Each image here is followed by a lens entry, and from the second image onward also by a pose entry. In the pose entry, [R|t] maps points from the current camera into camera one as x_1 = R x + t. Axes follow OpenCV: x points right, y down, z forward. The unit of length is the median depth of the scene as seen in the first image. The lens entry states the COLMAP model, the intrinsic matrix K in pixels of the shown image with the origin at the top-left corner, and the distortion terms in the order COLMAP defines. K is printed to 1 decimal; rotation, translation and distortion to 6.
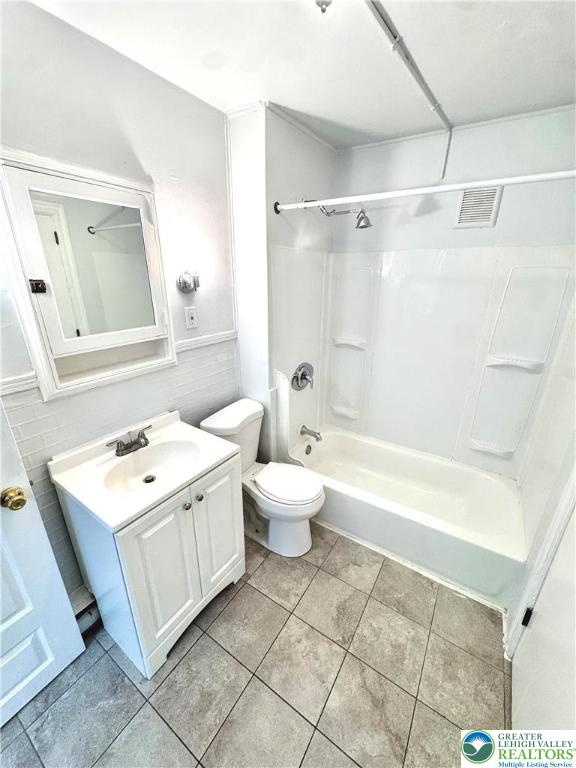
lens RADIAL K [[304.4, 0, 289.5], [0, 304.4, 384.1], [0, 0, 1]] dist [-0.007661, 0.000328]
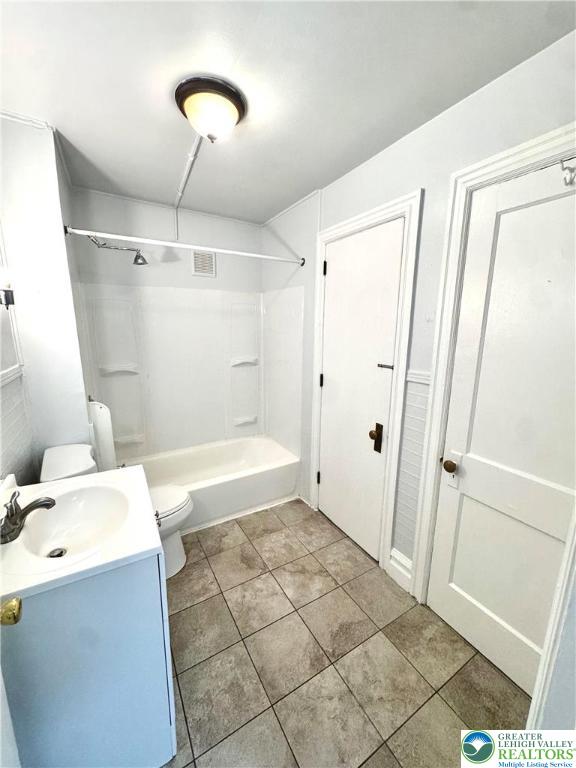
lens RADIAL K [[304.4, 0, 290.6], [0, 304.4, 383.9], [0, 0, 1]] dist [-0.007661, 0.000328]
pose [[0.438116, -0.178006, 0.881118, -0.662154], [0.300464, 0.952819, 0.043092, 0.053114], [-0.847216, 0.245865, 0.470930, 0.072161]]
